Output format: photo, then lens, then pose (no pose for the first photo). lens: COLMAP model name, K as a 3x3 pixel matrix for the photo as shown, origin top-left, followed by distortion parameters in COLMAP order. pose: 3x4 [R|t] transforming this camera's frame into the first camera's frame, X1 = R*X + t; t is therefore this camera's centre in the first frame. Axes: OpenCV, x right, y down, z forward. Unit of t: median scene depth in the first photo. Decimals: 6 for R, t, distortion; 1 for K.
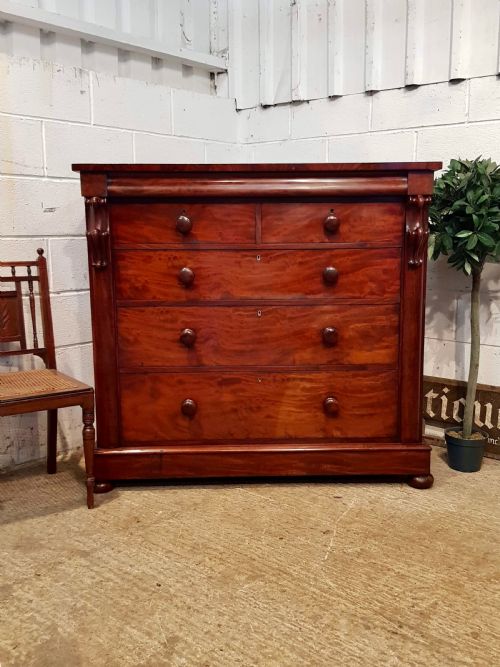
lens RADIAL K [[668.0, 0, 266.3], [0, 668.0, 333.2], [0, 0, 1]] dist [0.067288, -0.161520]
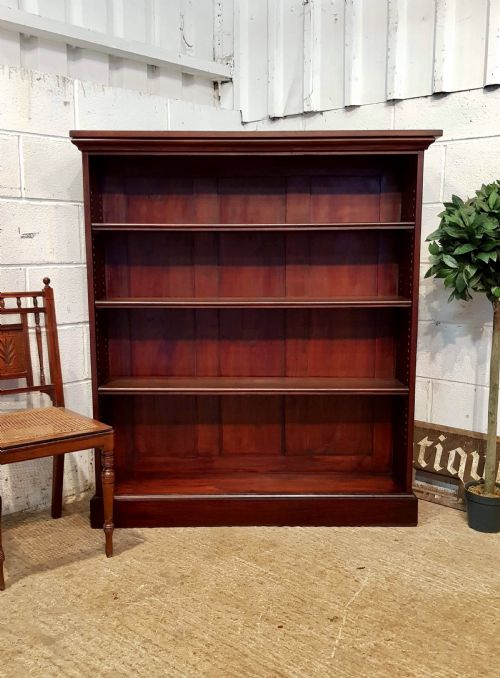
lens RADIAL K [[684.6, 0, 248.2], [0, 684.6, 357.1], [0, 0, 1]] dist [0.041671, -0.116272]
pose [[0.998704, 0.010516, -0.049803, 0.016166], [-0.010358, 0.999940, 0.003435, -0.027203], [0.049837, -0.002915, 0.998753, 0.100379]]
